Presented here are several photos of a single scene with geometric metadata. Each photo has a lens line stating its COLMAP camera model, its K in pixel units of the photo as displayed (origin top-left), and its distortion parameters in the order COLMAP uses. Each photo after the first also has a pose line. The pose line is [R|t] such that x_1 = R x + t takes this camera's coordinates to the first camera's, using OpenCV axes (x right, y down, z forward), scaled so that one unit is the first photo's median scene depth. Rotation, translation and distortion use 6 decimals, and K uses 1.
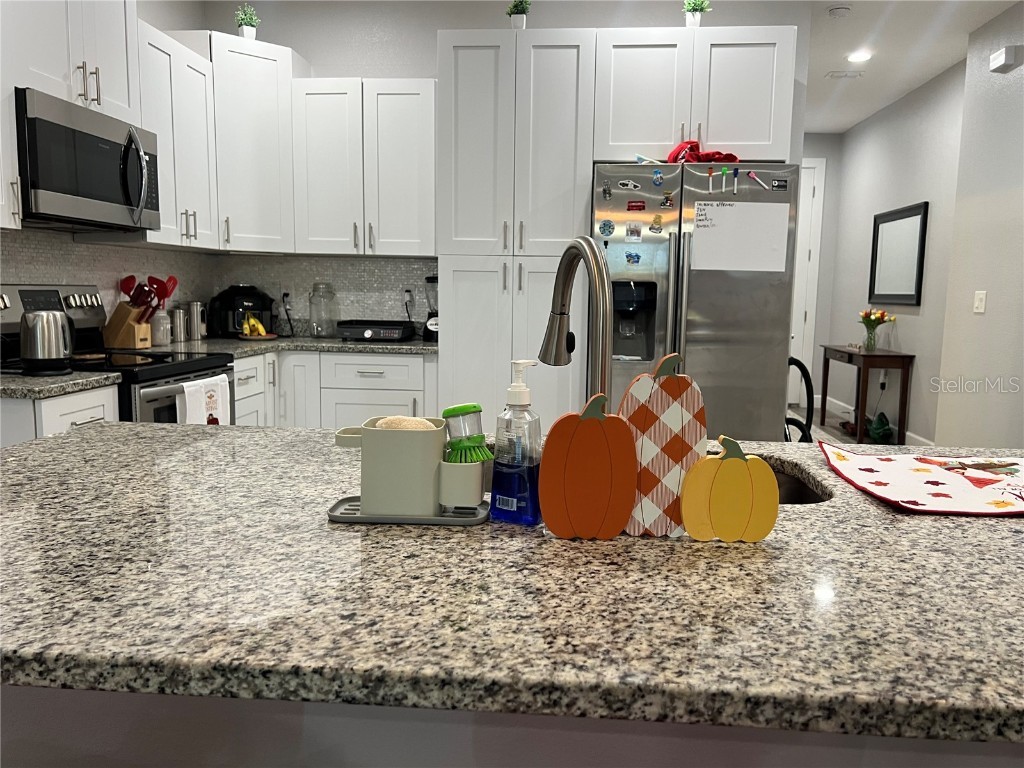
lens RADIAL K [[805.1, 0, 519.3], [0, 805.1, 389.6], [0, 0, 1]] dist [0.060087, -0.054280]
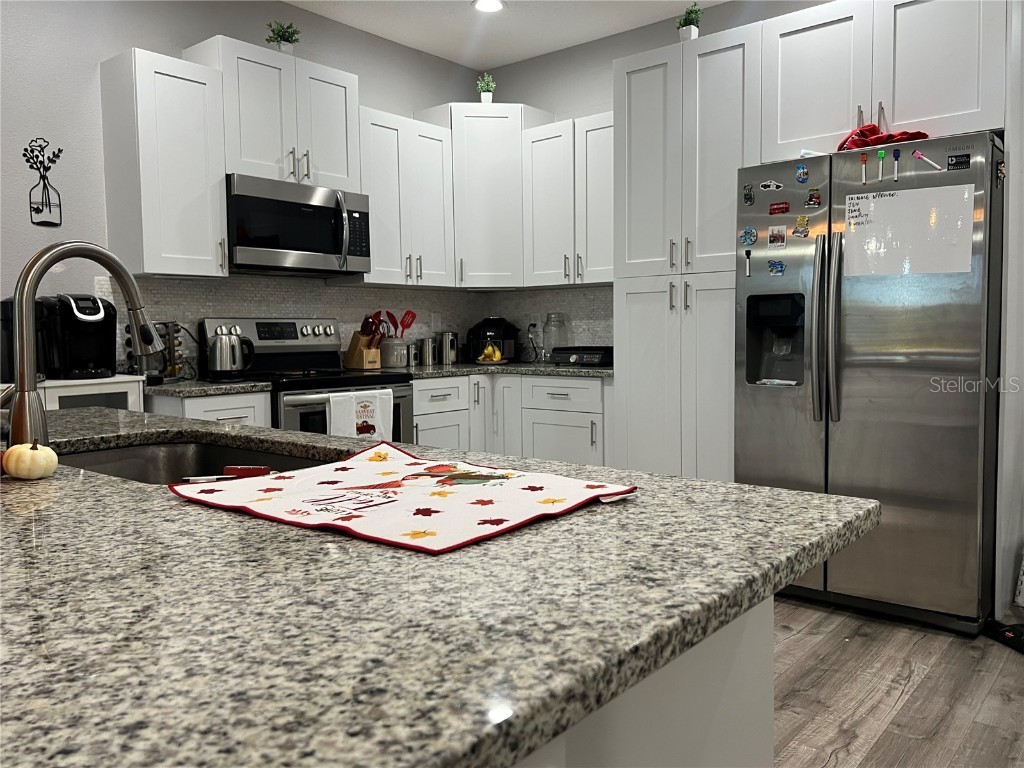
lens RADIAL K [[805.1, 0, 527.4], [0, 805.1, 383.1], [0, 0, 1]] dist [0.060087, -0.054280]
pose [[0.822713, 0.013027, -0.568307, 0.397004], [-0.046288, 0.997953, -0.044133, 0.012223], [0.566569, 0.062615, 0.821632, 0.126447]]
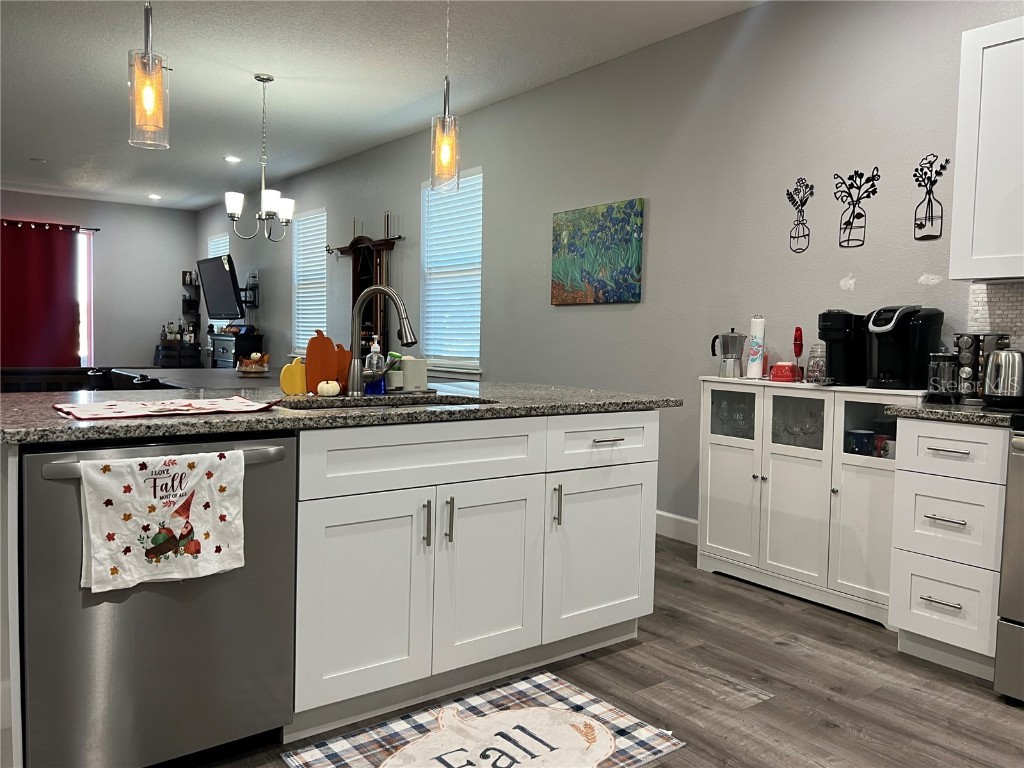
lens RADIAL K [[805.1, 0, 512.7], [0, 805.1, 361.8], [0, 0, 1]] dist [0.060087, -0.054280]
pose [[-0.745533, -0.005625, -0.666445, 0.406425], [-0.112747, 0.986616, 0.117799, -0.091129], [0.656863, 0.162963, -0.736189, 0.916207]]
